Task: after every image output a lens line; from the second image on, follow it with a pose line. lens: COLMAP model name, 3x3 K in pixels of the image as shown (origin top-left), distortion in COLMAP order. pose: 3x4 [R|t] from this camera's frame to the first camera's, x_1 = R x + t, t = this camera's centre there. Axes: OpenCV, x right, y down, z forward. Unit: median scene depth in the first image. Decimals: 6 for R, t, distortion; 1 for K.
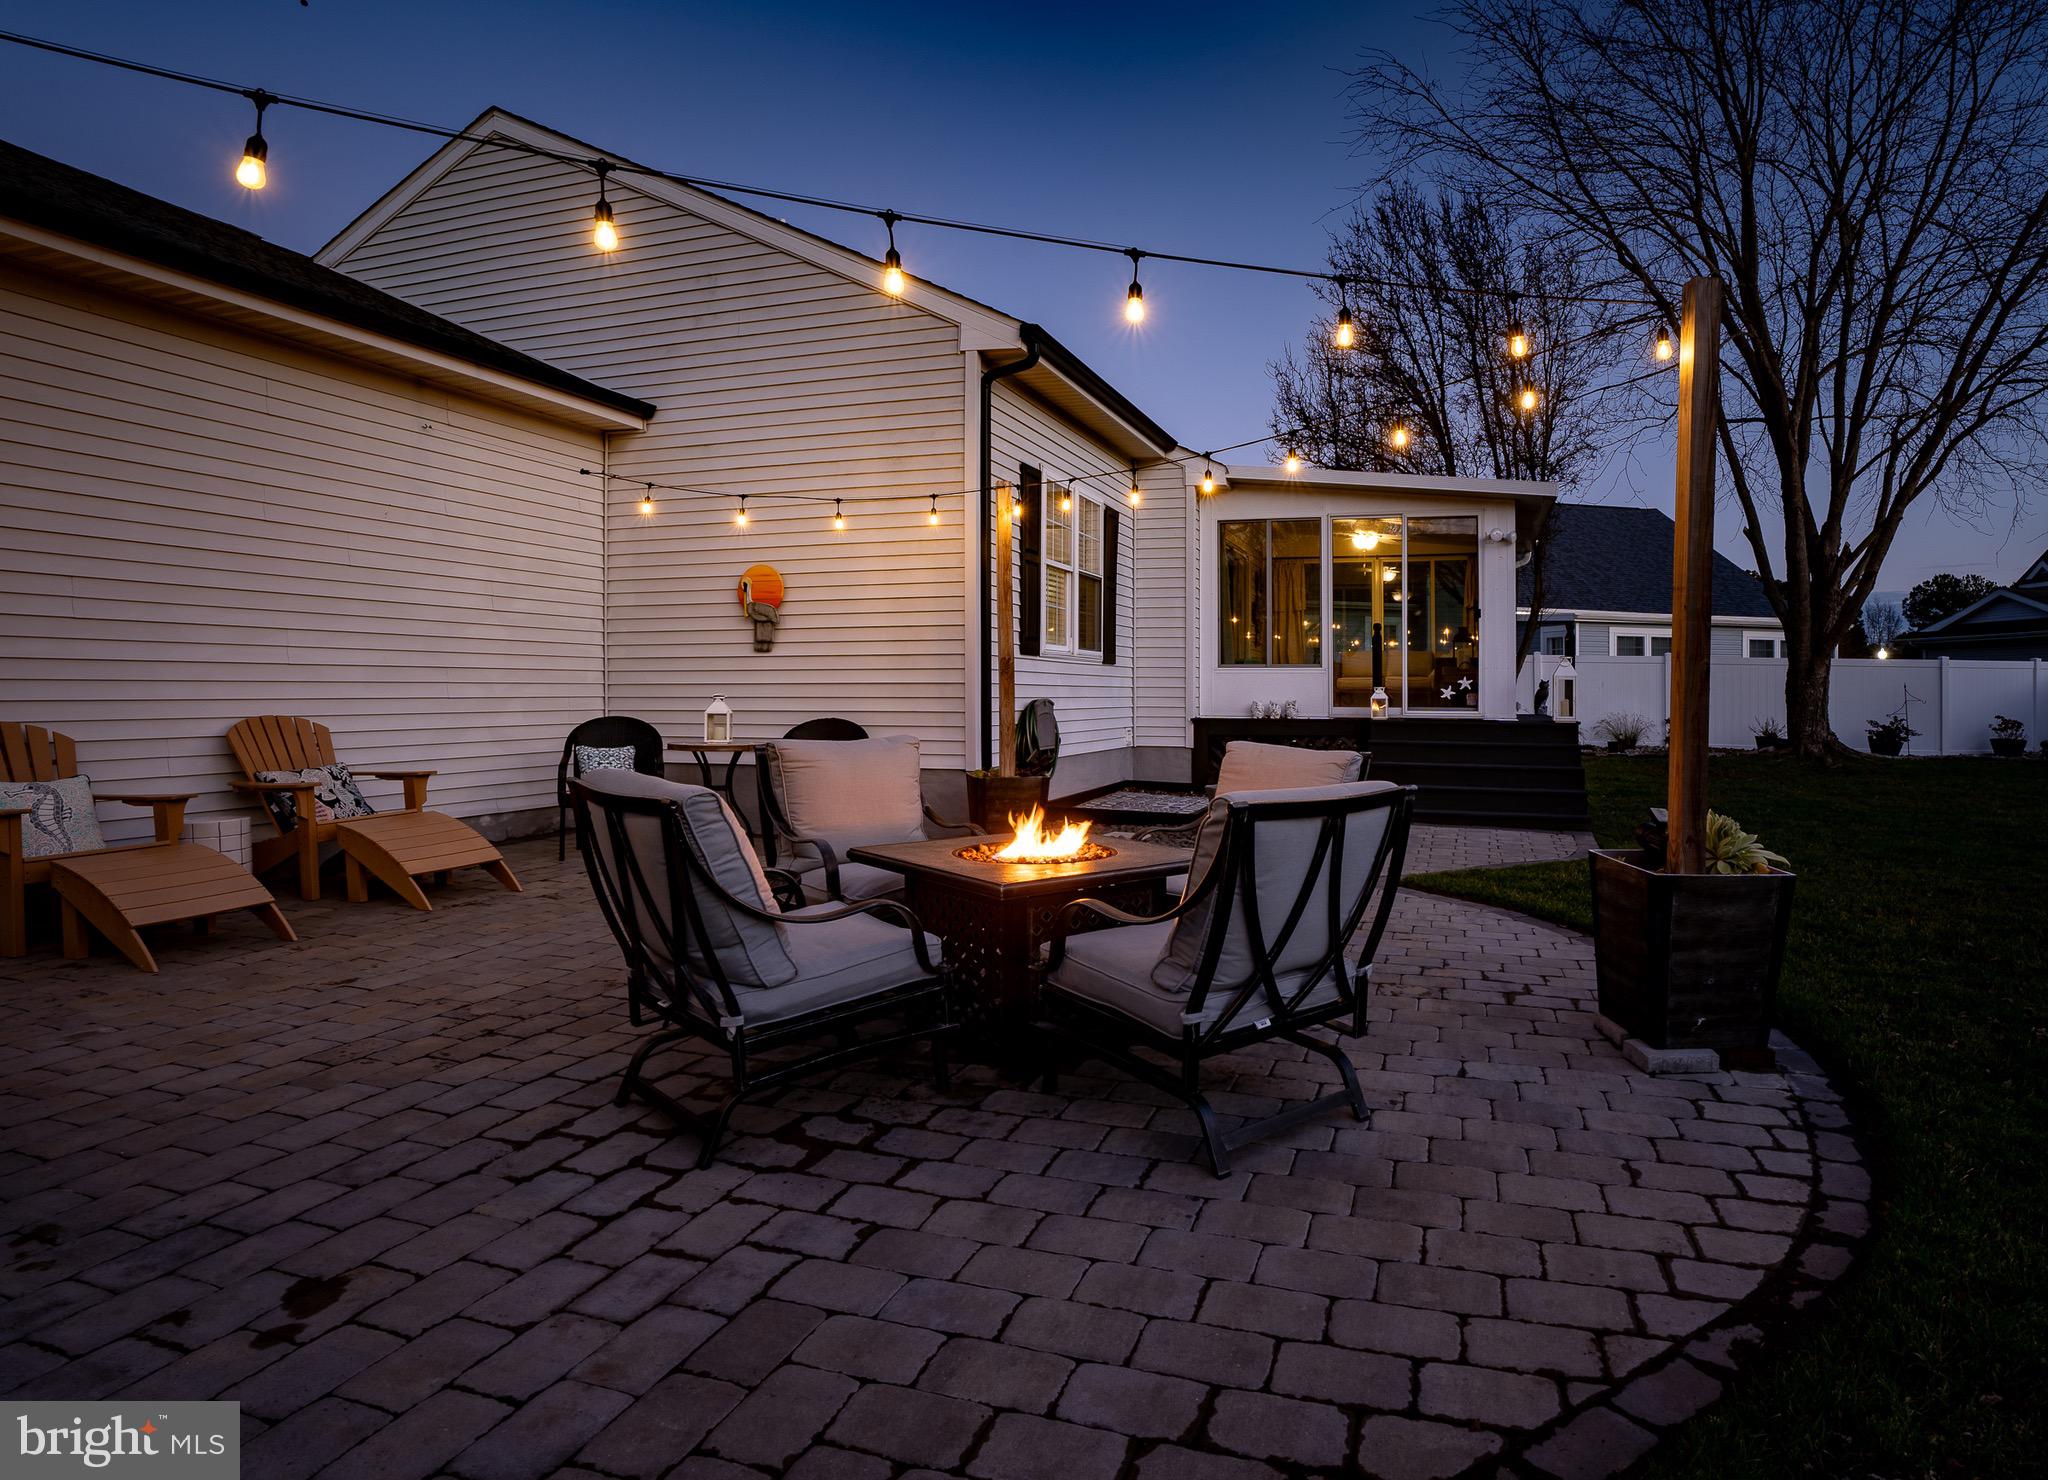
lens RADIAL K [[1072.9, 0, 1125.8], [0, 1072.9, 677.1], [0, 0, 1]] dist [-0.043474, 0.000031]
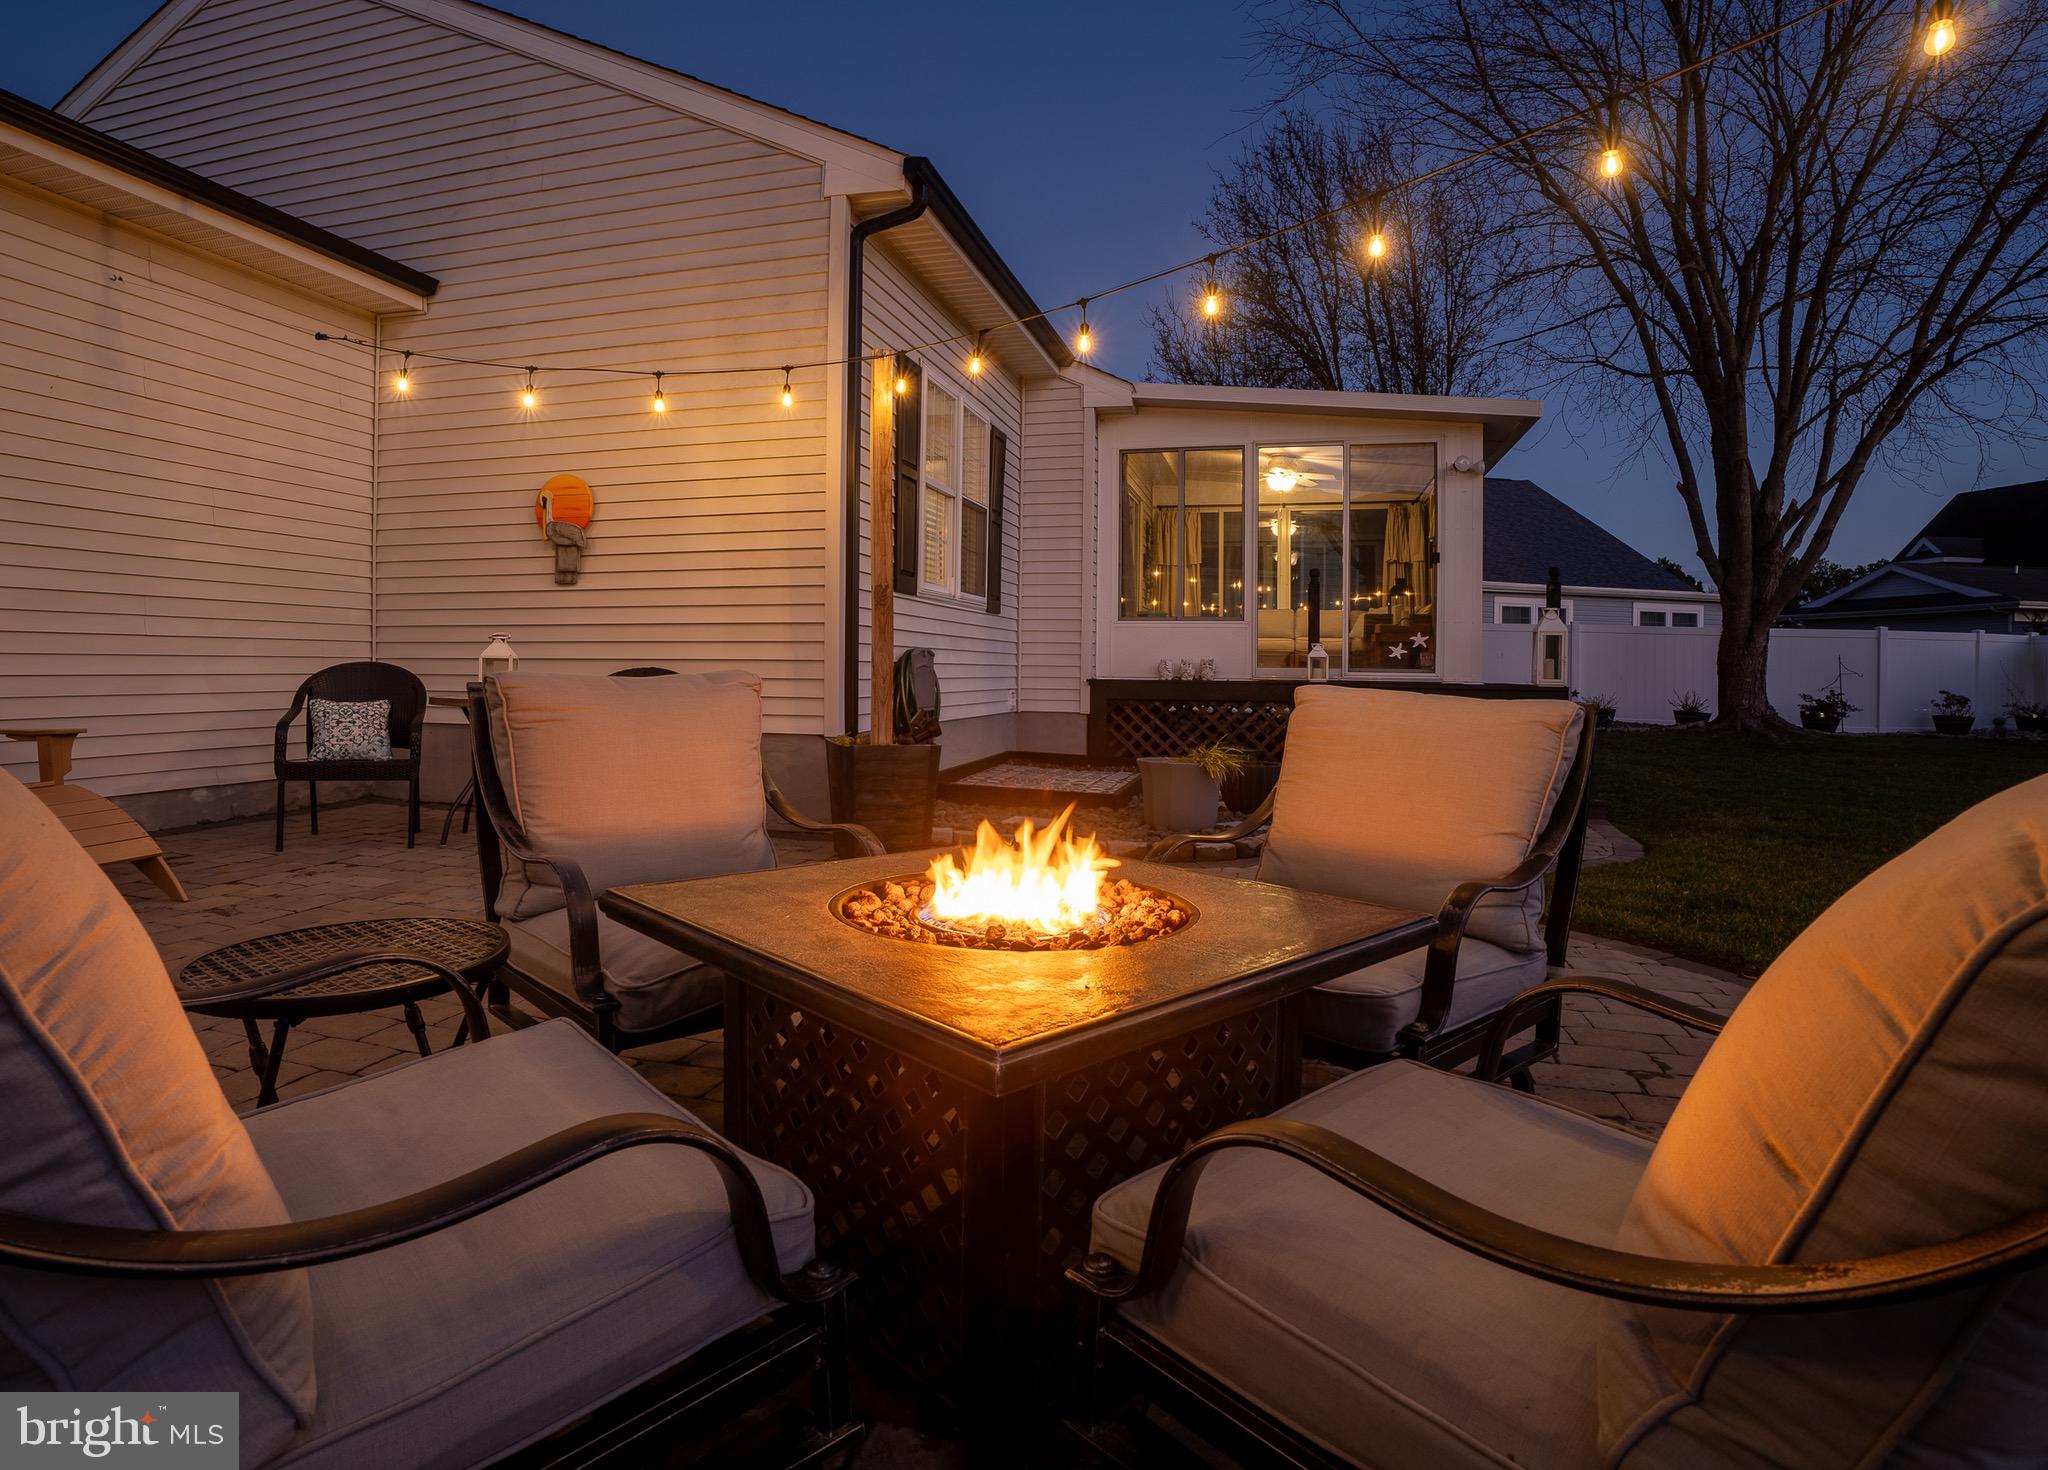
lens RADIAL K [[1094.7, 0, 1040.2], [0, 1094.7, 666.2], [0, 0, 1]] dist [-0.044274, 0.001270]
pose [[0.998446, 0.012720, 0.054259, -0.029169], [-0.013677, 0.999757, 0.017314, 0.016035], [-0.054025, -0.018029, 0.998377, 0.159009]]
